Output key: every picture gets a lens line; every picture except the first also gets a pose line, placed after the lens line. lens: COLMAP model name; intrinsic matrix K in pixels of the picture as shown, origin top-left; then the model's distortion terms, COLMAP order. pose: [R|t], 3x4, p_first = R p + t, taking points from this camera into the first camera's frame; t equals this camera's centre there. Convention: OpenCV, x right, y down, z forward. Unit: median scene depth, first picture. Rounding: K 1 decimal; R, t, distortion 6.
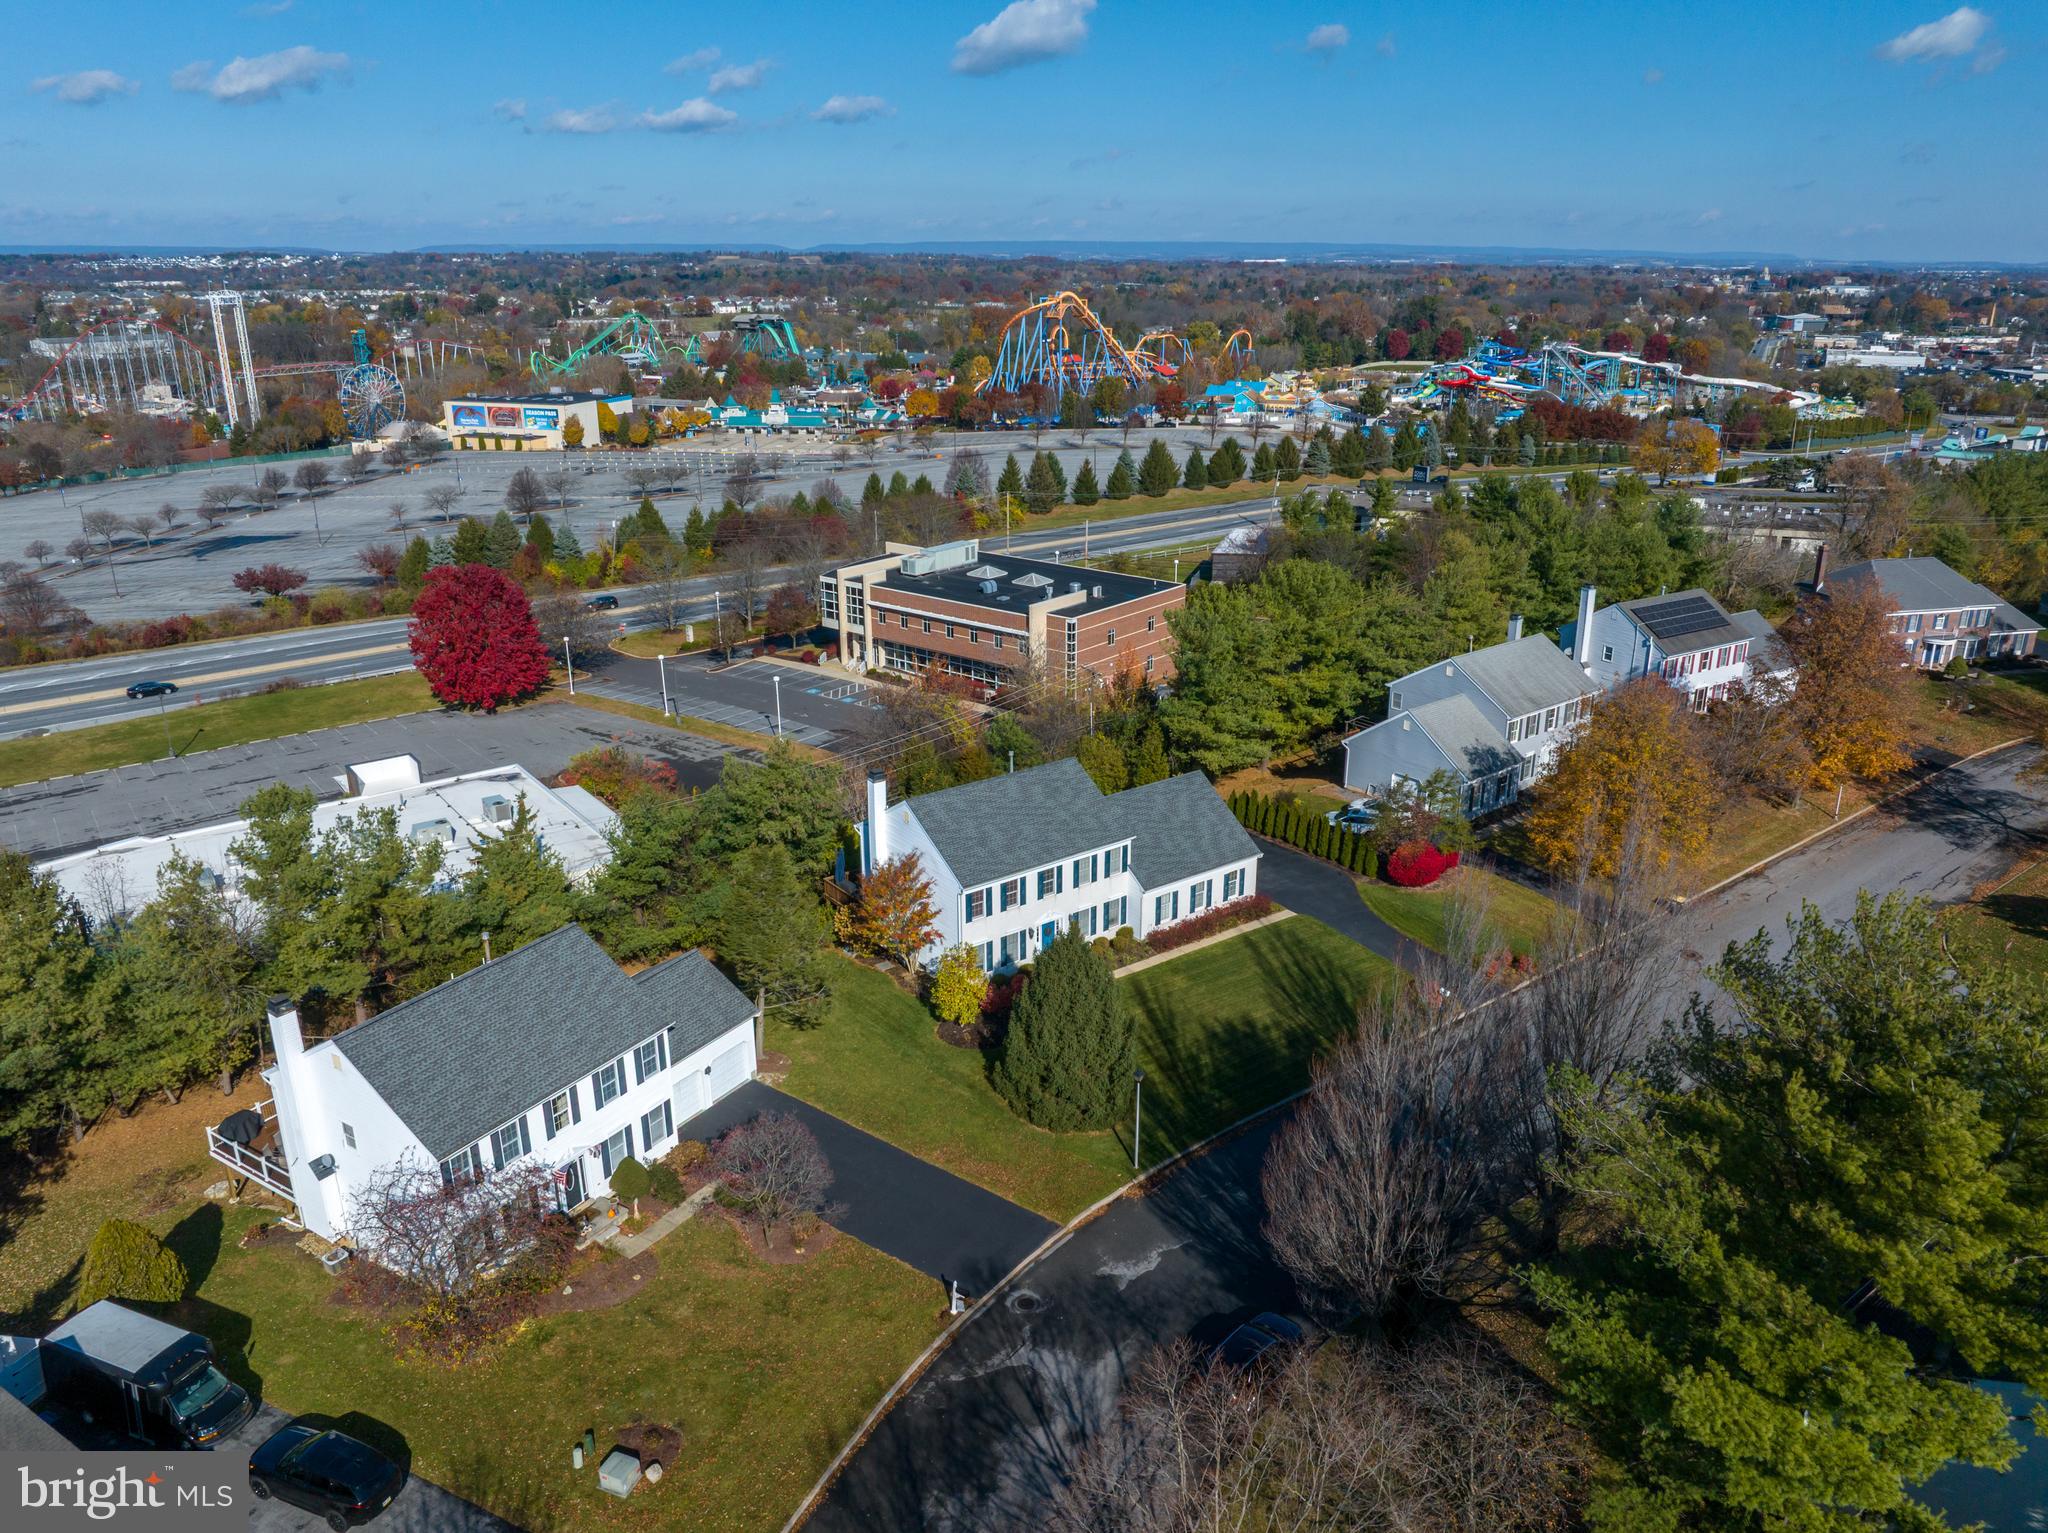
lens RADIAL K [[1544.7, 0, 1024.0], [0, 1544.7, 766.5], [0, 0, 1]] dist [0.000046, 0.000194]
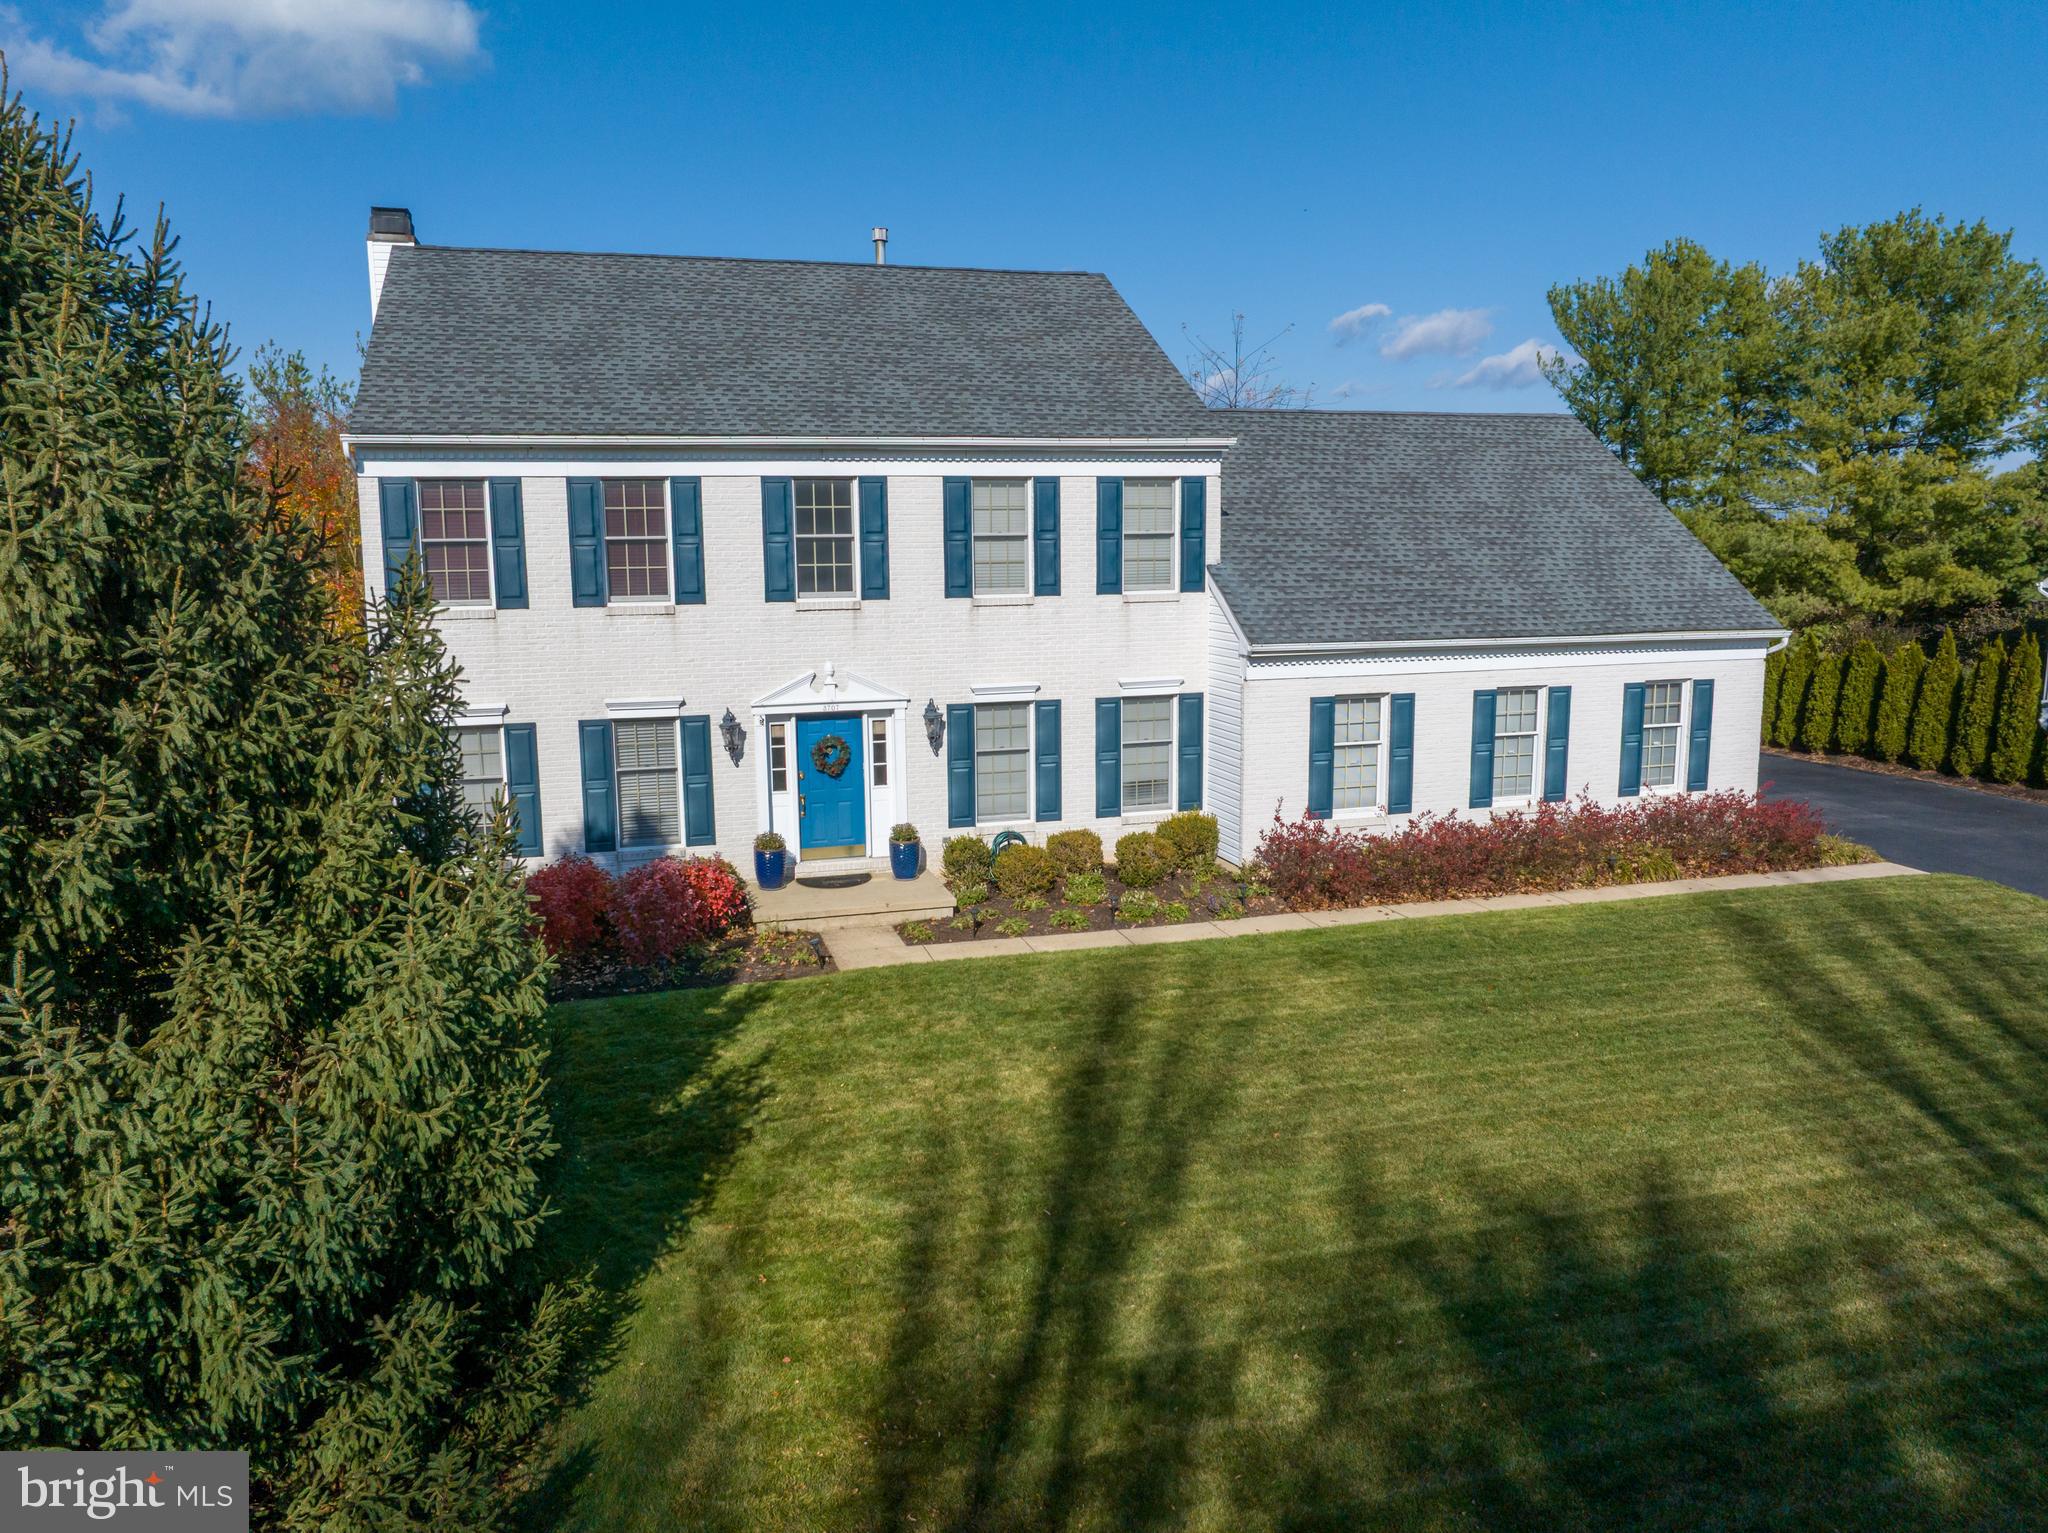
lens RADIAL K [[1501.9, 0, 1022.3], [0, 1501.9, 870.1], [0, 0, 1]] dist [-0.029797, 0.000259]
pose [[0.942444, 0.045682, -0.331228, 0.121998], [-0.106945, 0.979769, -0.169164, 0.157313], [0.316799, 0.194850, 0.928263, 0.762889]]
